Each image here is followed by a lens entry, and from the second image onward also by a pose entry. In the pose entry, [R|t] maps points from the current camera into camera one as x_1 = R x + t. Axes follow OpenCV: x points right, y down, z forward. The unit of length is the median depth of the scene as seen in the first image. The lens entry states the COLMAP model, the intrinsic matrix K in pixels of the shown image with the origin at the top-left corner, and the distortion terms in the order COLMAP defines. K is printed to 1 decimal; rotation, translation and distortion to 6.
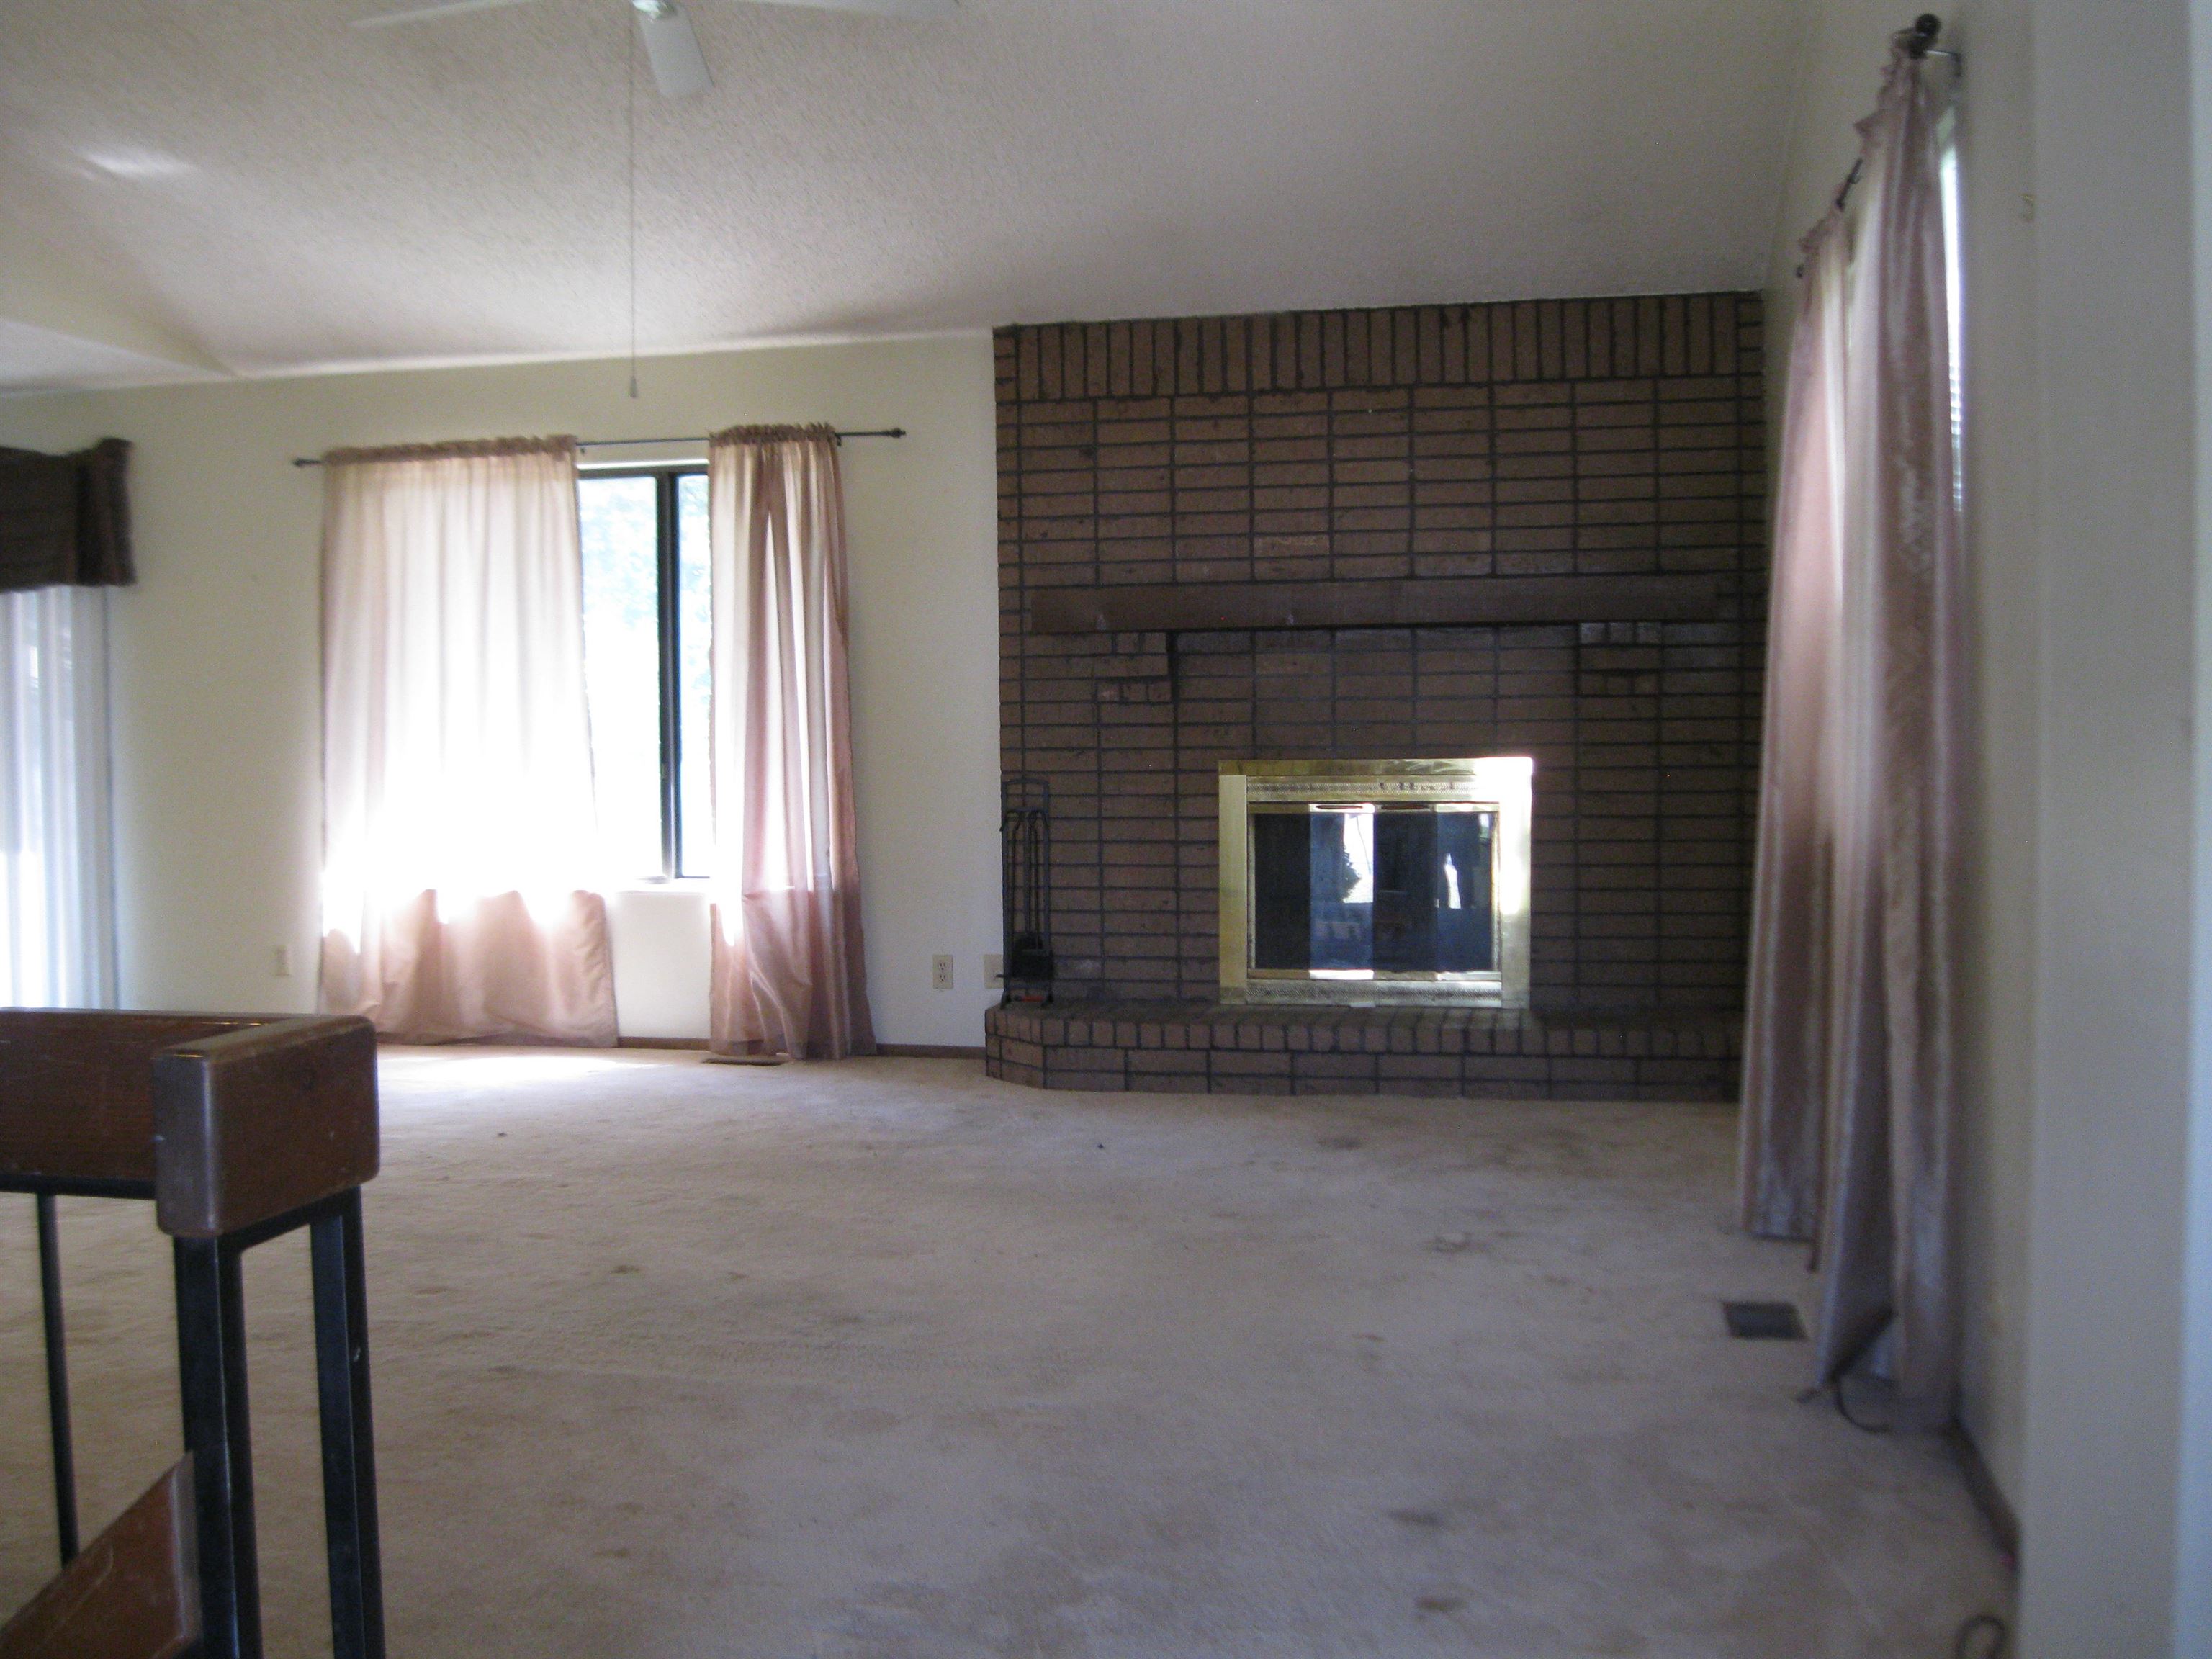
lens RADIAL K [[2227.8, 0, 1102.8], [0, 2227.8, 929.3], [0, 0, 1]] dist [-0.120493, -0.000852]
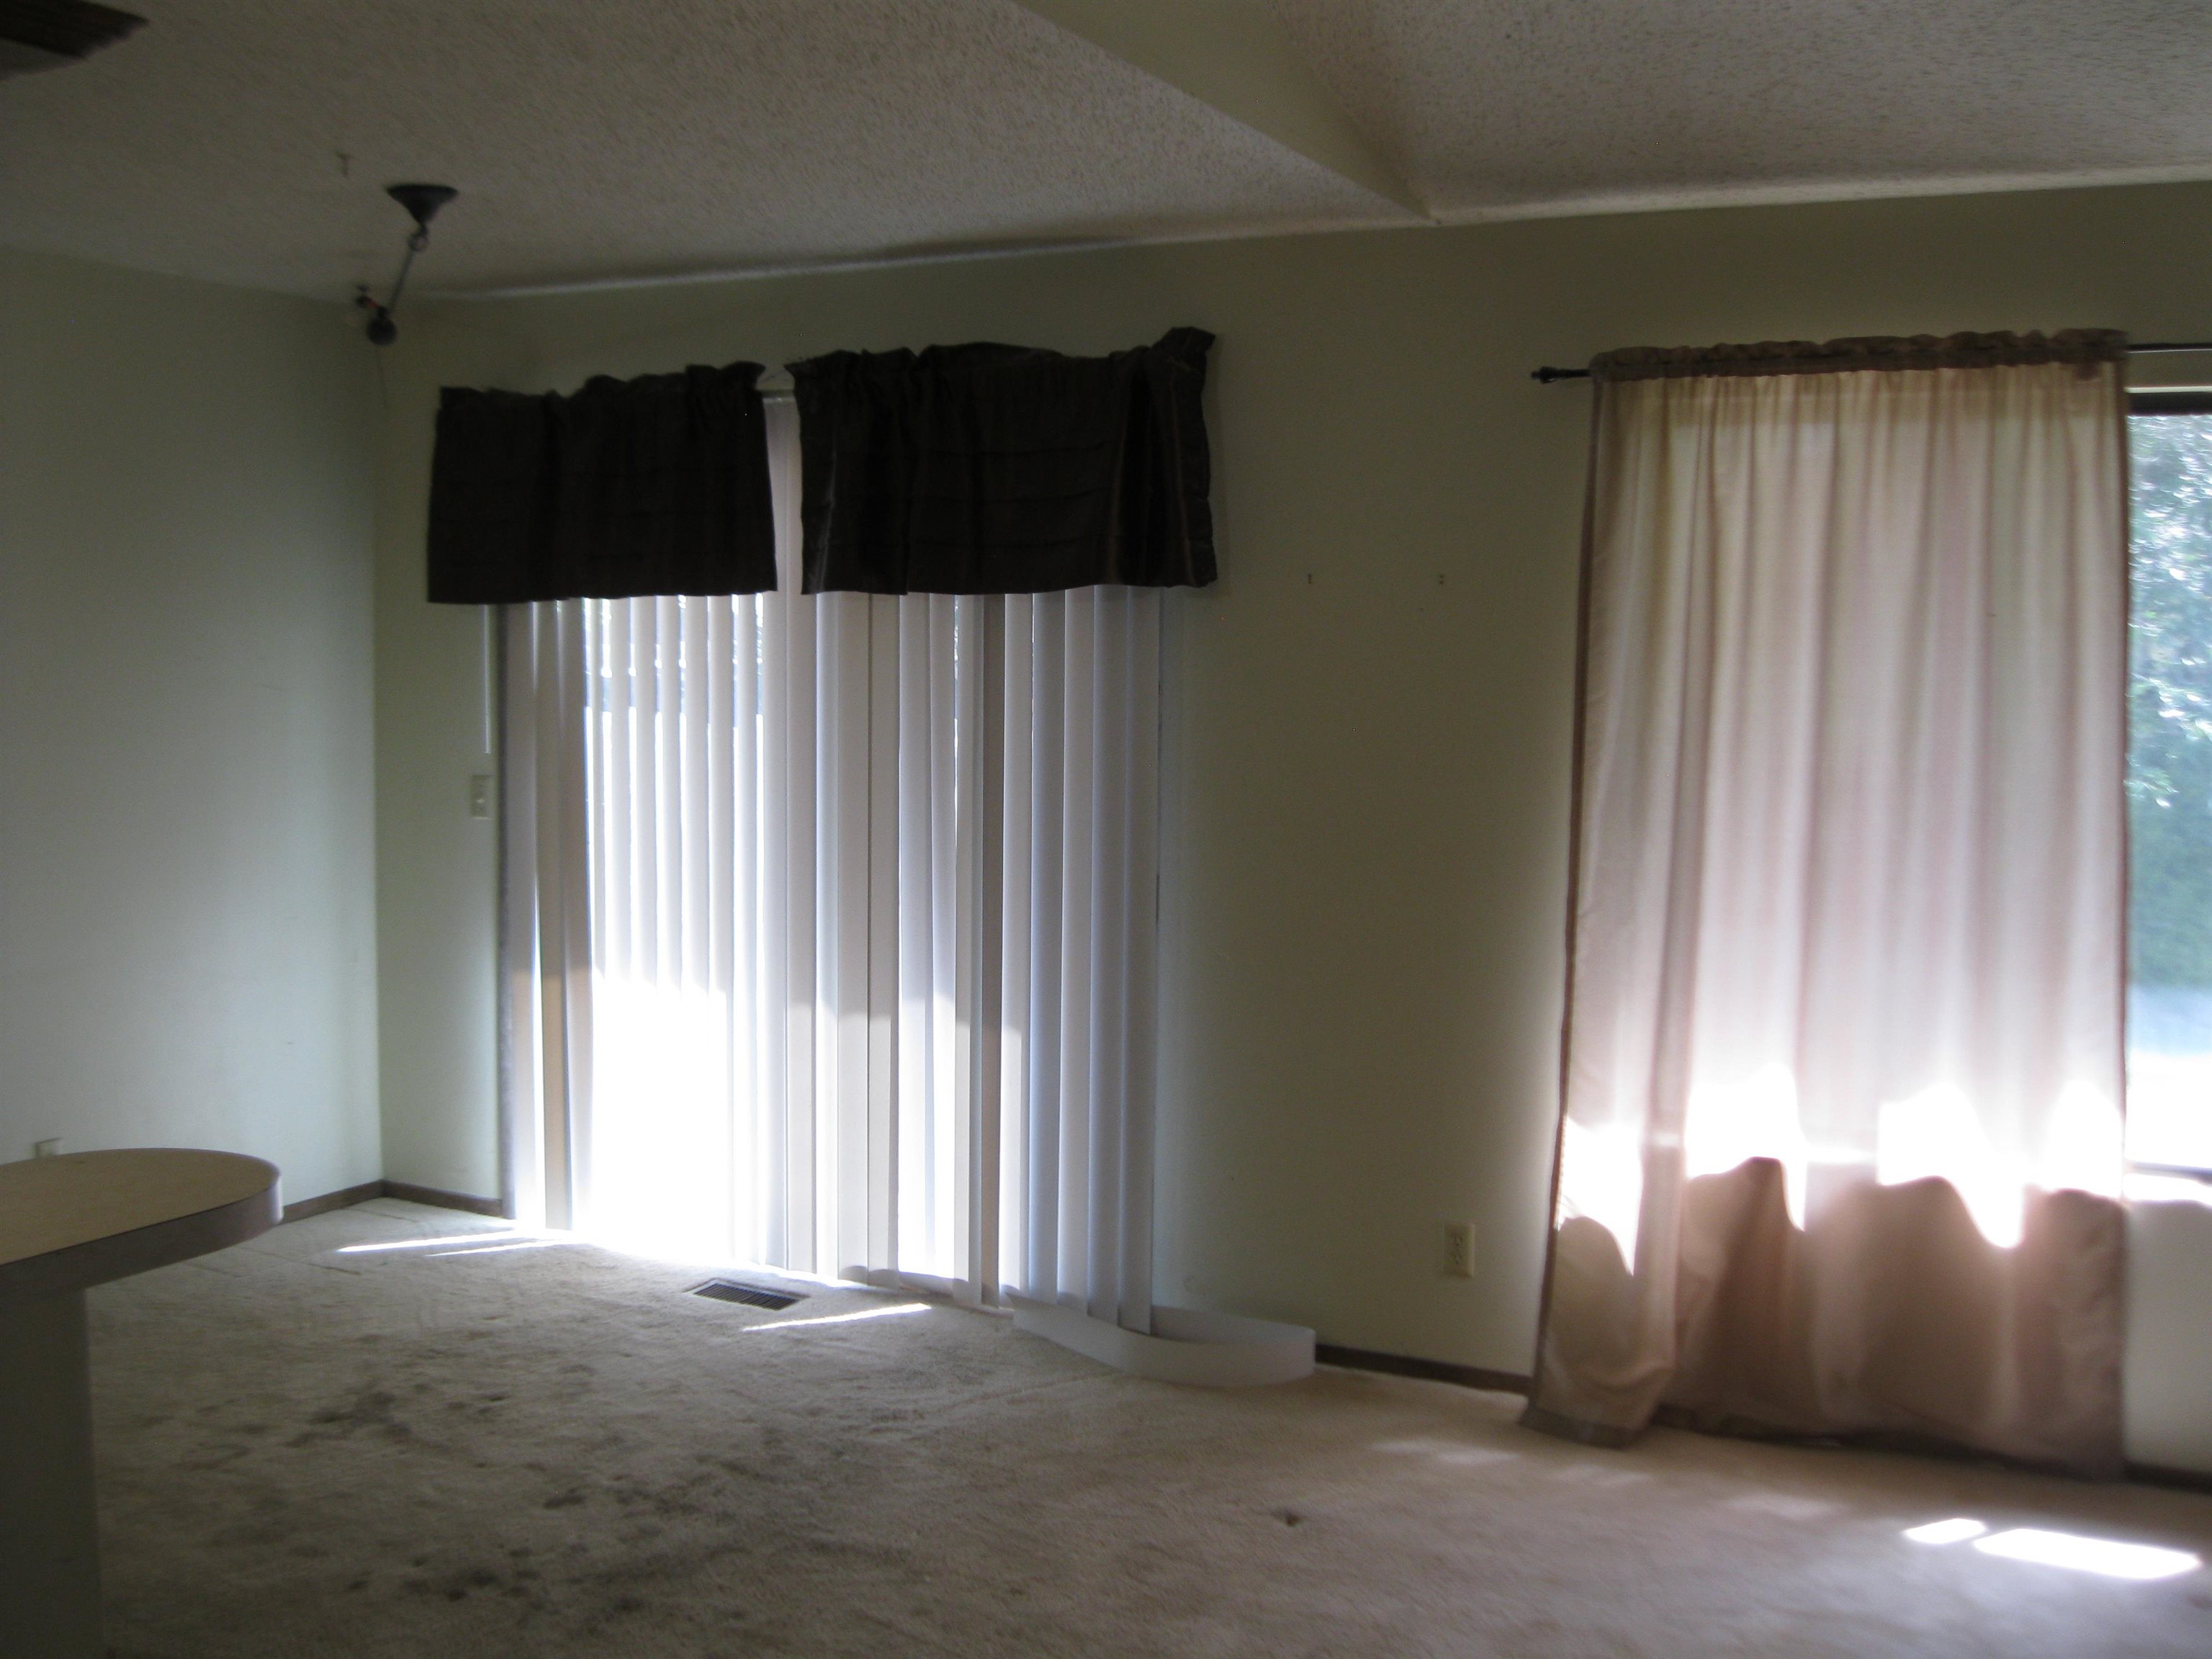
lens RADIAL K [[2227.8, 0, 1102.8], [0, 2227.8, 929.3], [0, 0, 1]] dist [-0.120493, -0.000852]
pose [[0.963121, 0.042395, -0.265709, -0.323827], [-0.031770, 0.998519, 0.044161, -0.095514], [0.267188, -0.034091, 0.963041, 0.431040]]
